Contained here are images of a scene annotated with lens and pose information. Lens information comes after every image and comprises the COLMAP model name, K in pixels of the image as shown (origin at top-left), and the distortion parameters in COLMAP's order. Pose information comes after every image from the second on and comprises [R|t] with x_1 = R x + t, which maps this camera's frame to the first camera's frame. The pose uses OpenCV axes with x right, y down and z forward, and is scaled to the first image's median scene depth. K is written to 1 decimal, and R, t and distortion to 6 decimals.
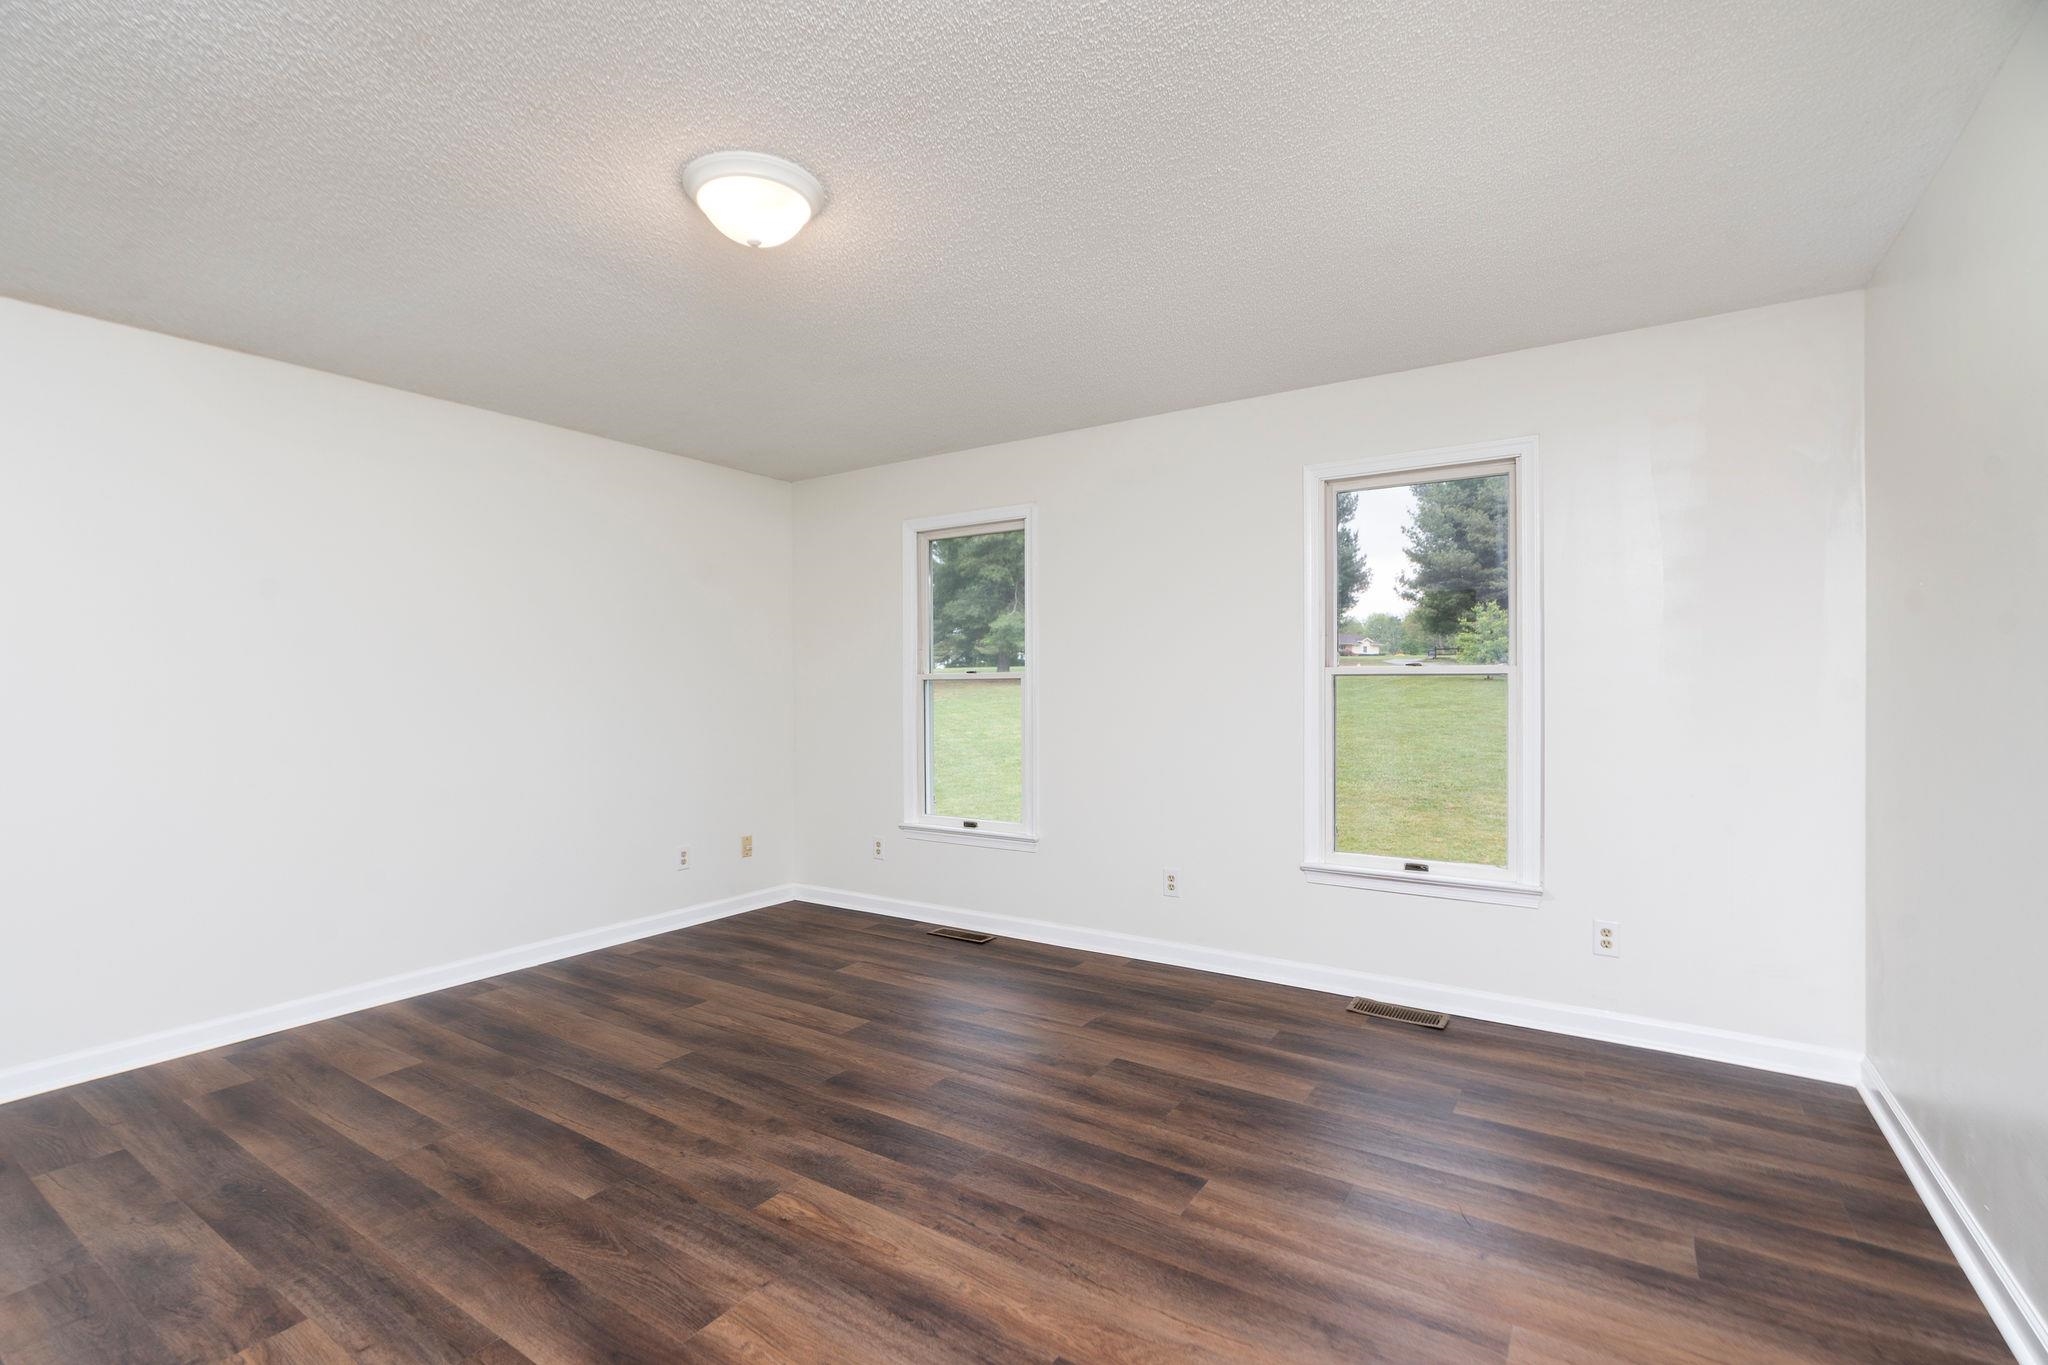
lens RADIAL K [[918.7, 0, 1029.7], [0, 918.7, 657.6], [0, 0, 1]] dist [-0.000840, -0.000018]
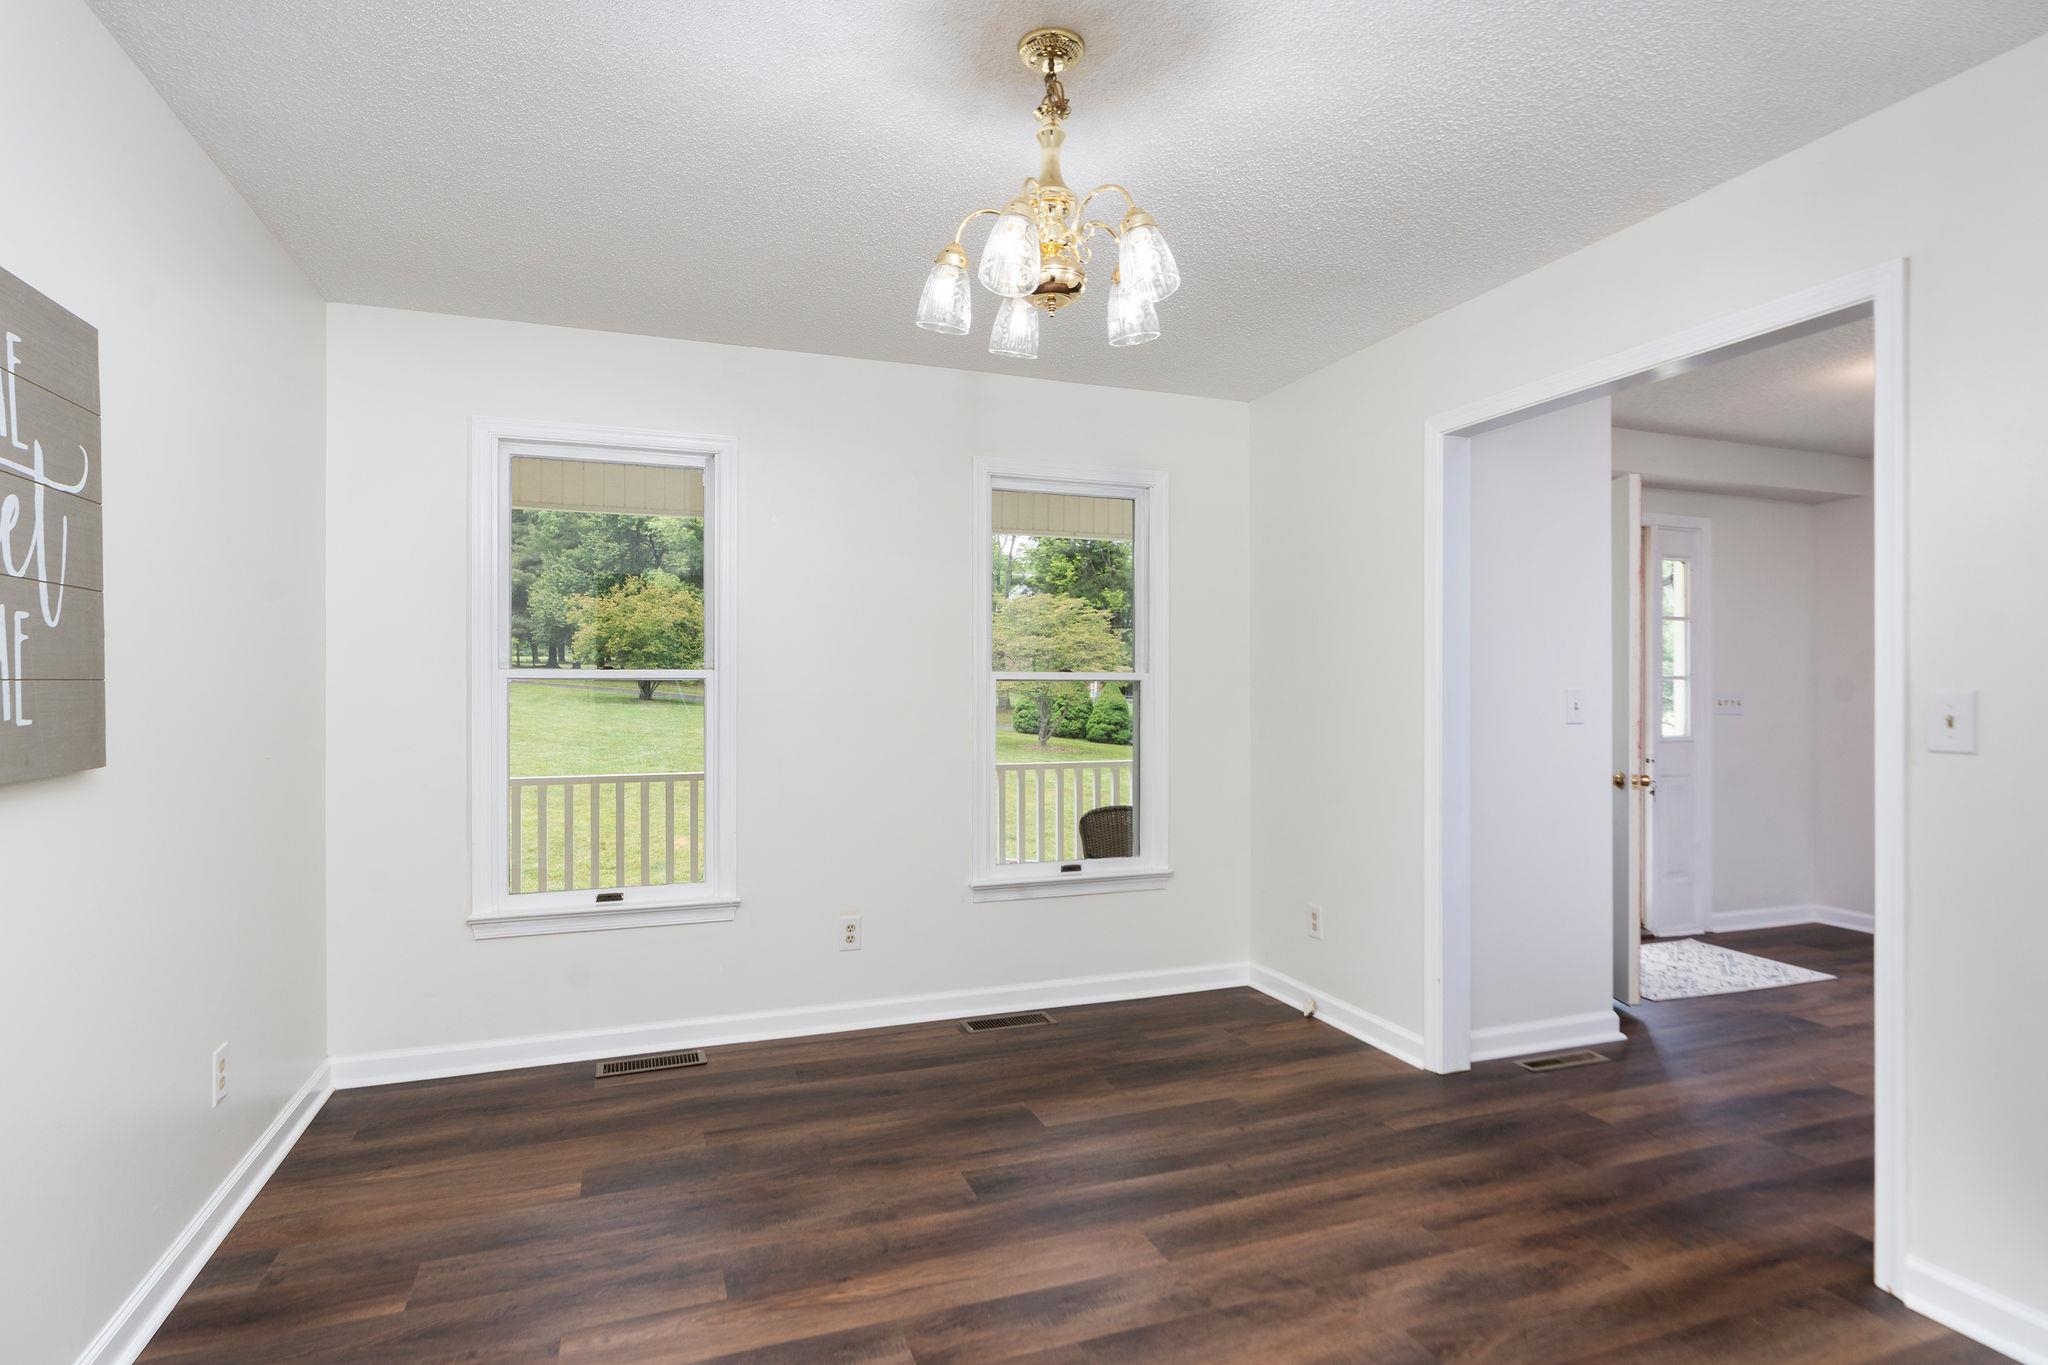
lens RADIAL K [[1035.7, 0, 1024.0], [0, 1035.7, 682.5], [0, 0, 1]] dist [0.003462, 0.000749]
pose [[0.601667, 0.009986, 0.798685, -0.171490], [-0.026095, 0.999634, 0.007159, 0.004831], [-0.798321, -0.025149, 0.601707, 0.112754]]
